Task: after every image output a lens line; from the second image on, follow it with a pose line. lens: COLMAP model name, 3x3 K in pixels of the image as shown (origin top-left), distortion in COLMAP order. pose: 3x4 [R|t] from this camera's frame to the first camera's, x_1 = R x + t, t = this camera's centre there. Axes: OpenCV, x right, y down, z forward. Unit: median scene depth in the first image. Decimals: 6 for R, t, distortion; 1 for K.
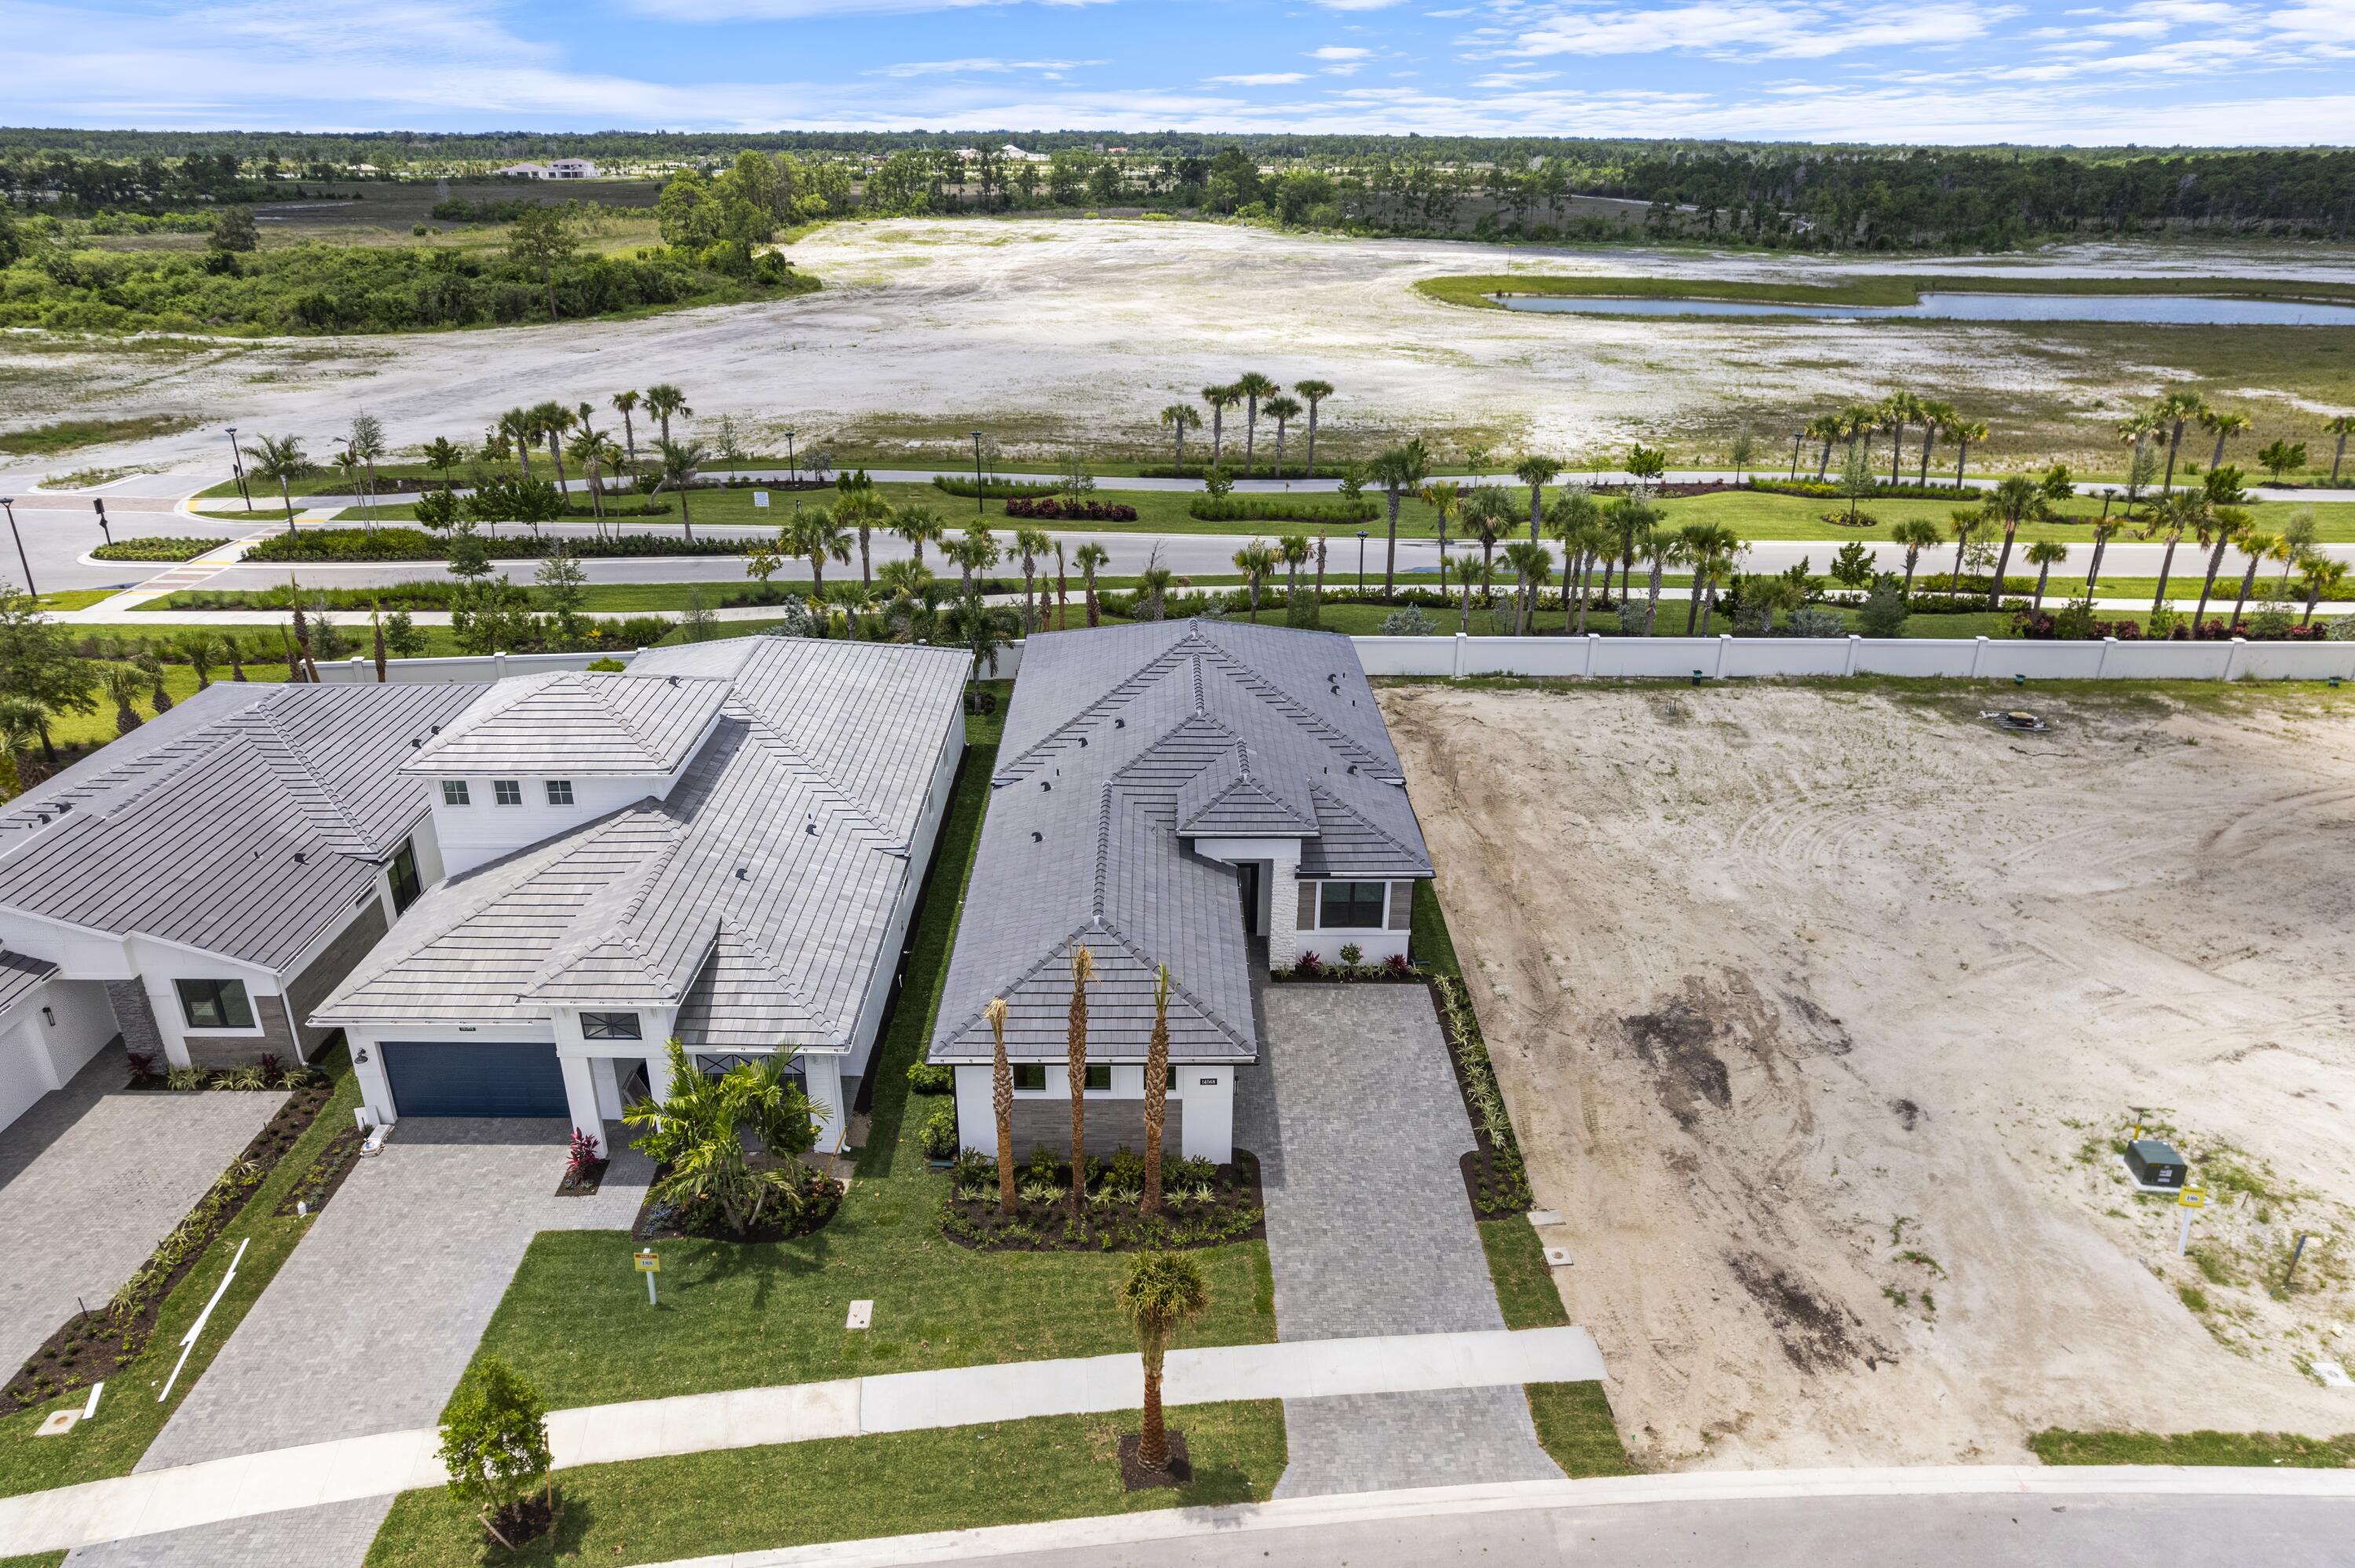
lens RADIAL K [[1527.7, 0, 1177.5], [0, 1527.7, 784.0], [0, 0, 1]] dist [-0.080398, 0.070491]
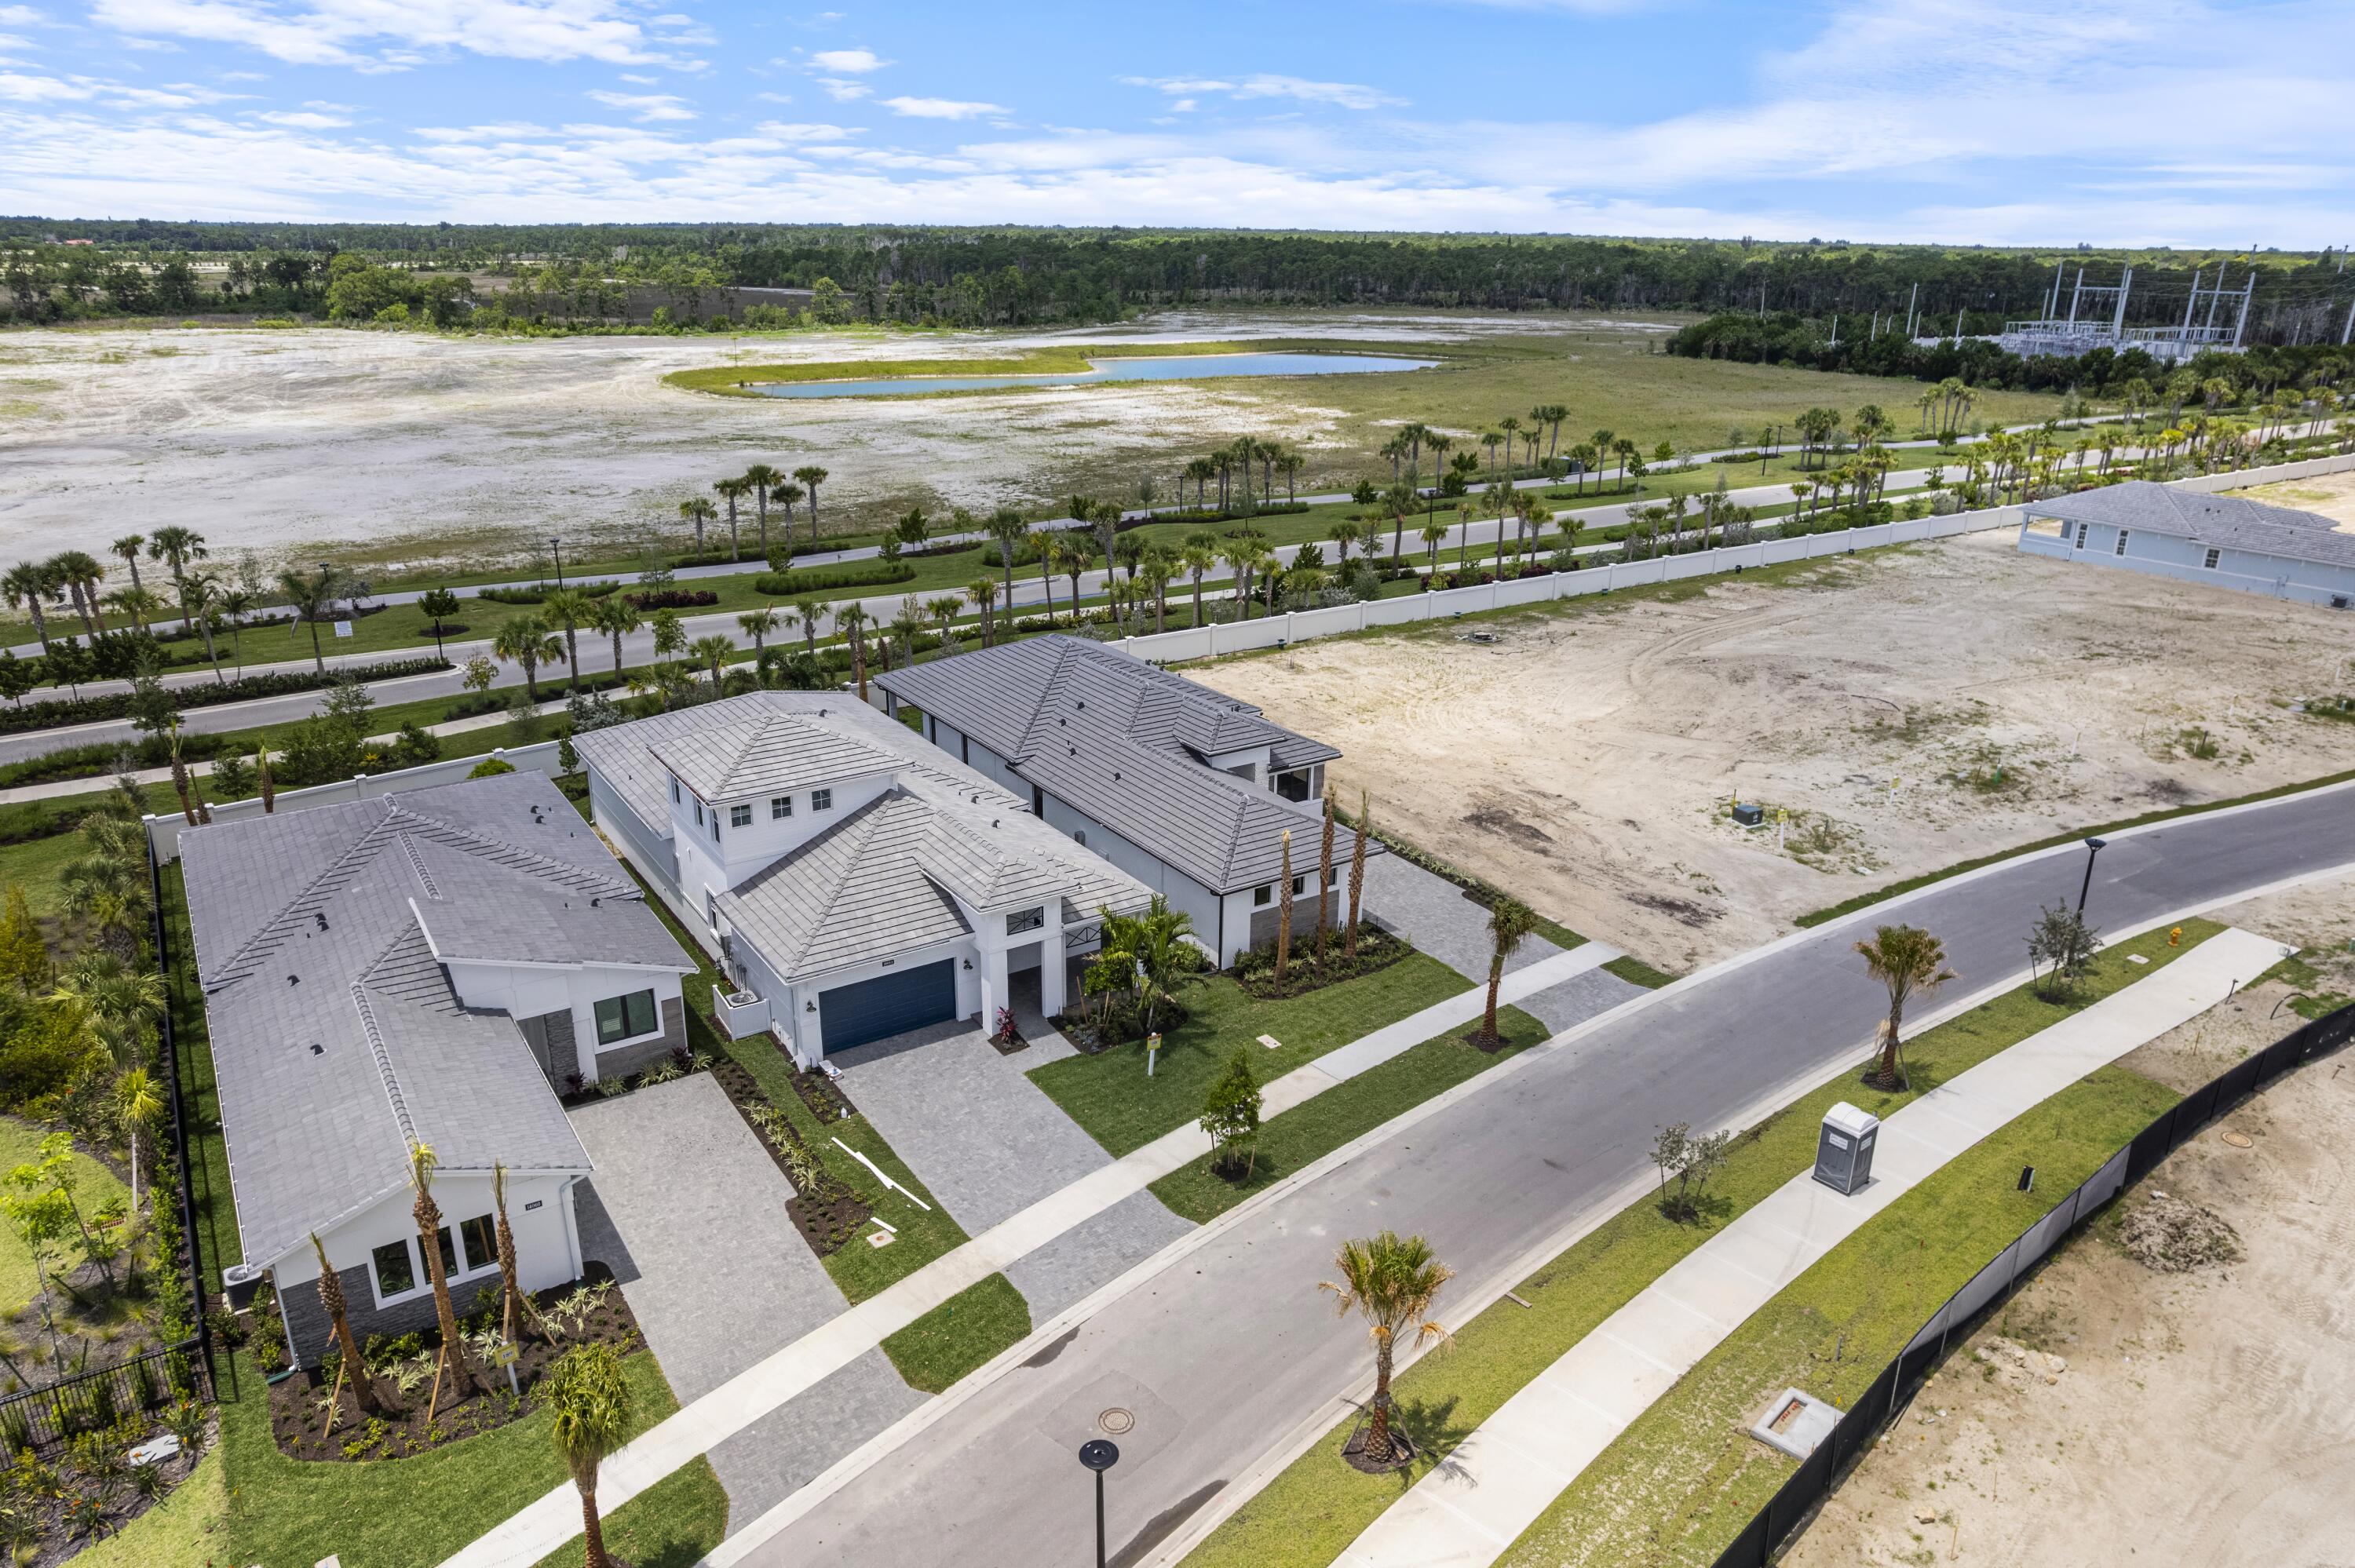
lens RADIAL K [[1564.7, 0, 1180.9], [0, 1564.7, 788.4], [0, 0, 1]] dist [-0.073838, 0.064002]
pose [[0.836048, -0.183350, 0.517114, -0.393845], [0.211045, 0.977462, 0.005365, 0.025135], [-0.506443, 0.104649, 0.855900, -0.131431]]
